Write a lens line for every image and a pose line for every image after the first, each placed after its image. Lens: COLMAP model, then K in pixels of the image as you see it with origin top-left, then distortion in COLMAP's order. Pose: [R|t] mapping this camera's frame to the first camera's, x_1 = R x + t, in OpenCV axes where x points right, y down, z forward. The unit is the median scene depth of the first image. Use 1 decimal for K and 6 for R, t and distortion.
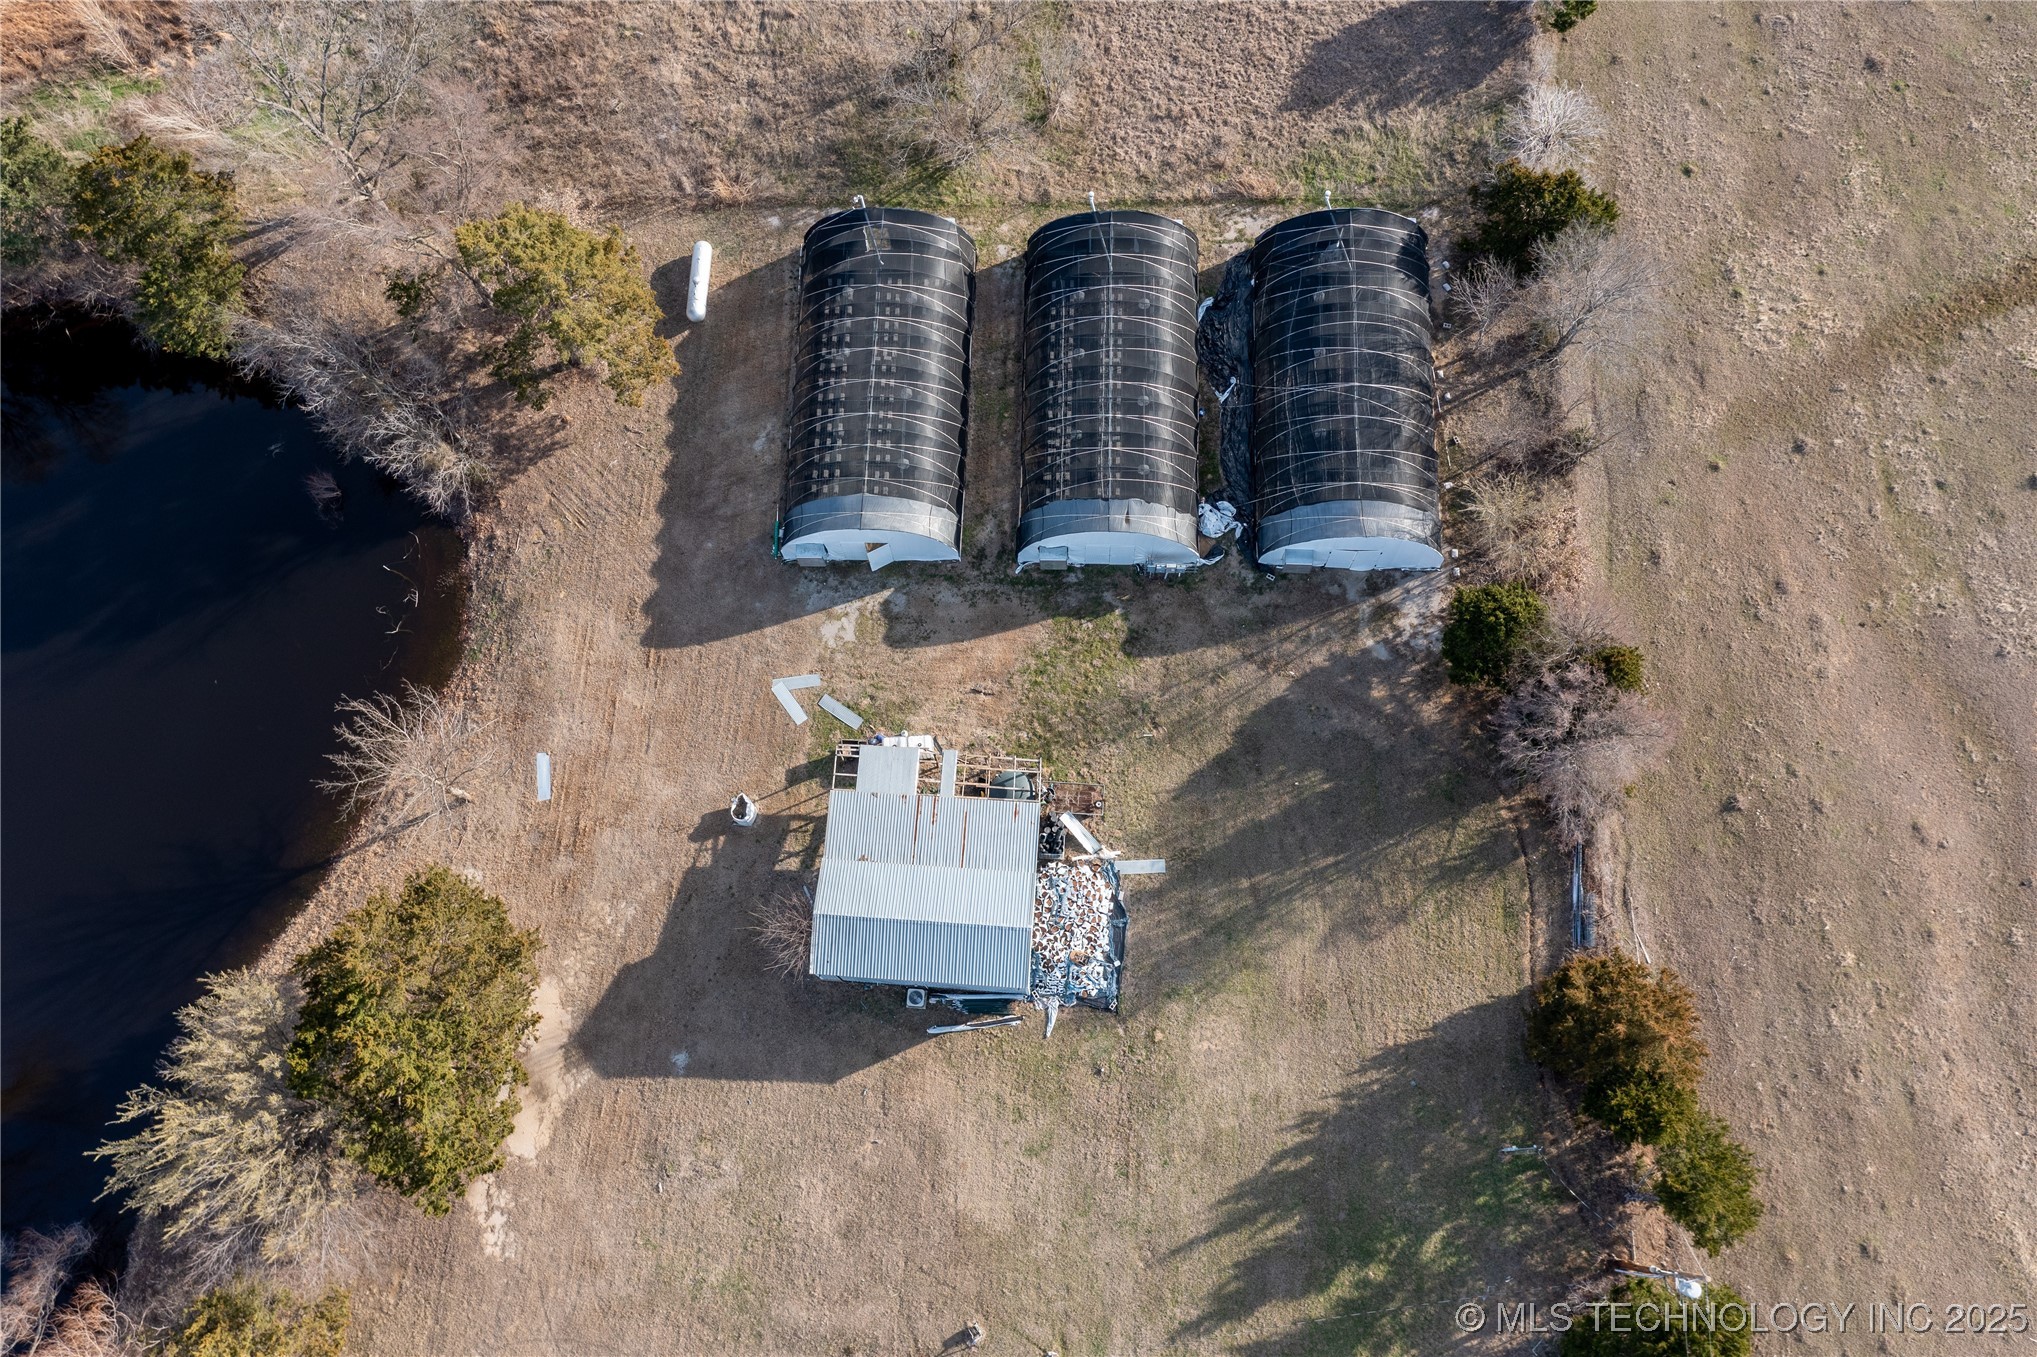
lens RADIAL K [[1629.7, 0, 1024.0], [0, 1629.7, 667.7], [0, 0, 1]] dist [-0.007148, -0.009483]
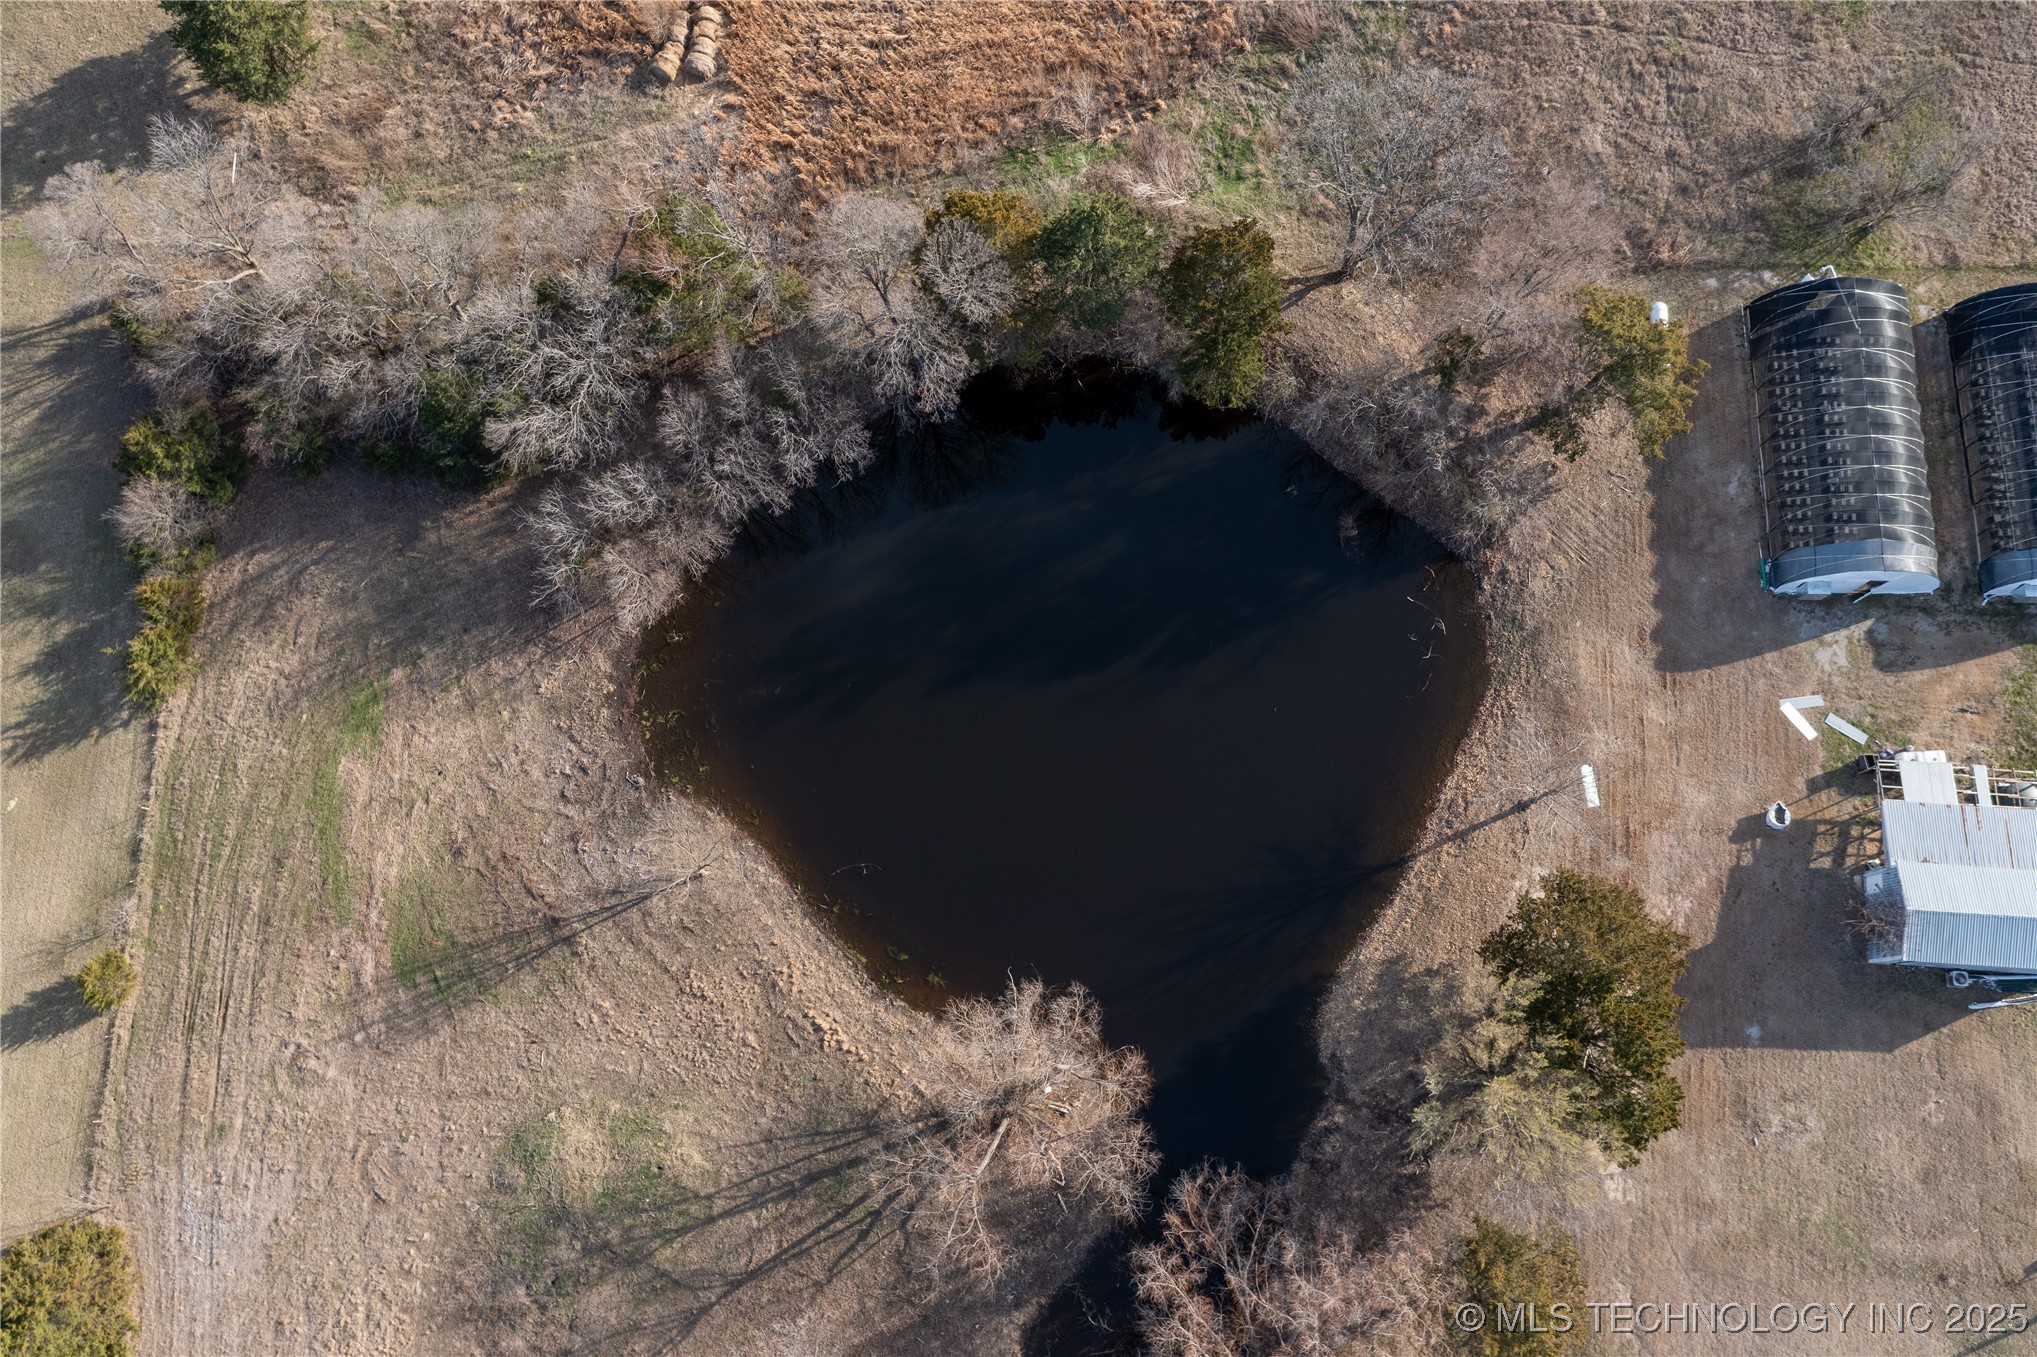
lens RADIAL K [[1629.7, 0, 1007.3], [0, 1629.7, 677.8], [0, 0, 1]] dist [-0.007148, -0.009483]
pose [[0.999988, -0.001353, -0.004612, -0.683317], [0.001575, 0.998819, 0.048555, -0.063654], [0.004541, -0.048562, 0.998810, -0.136947]]
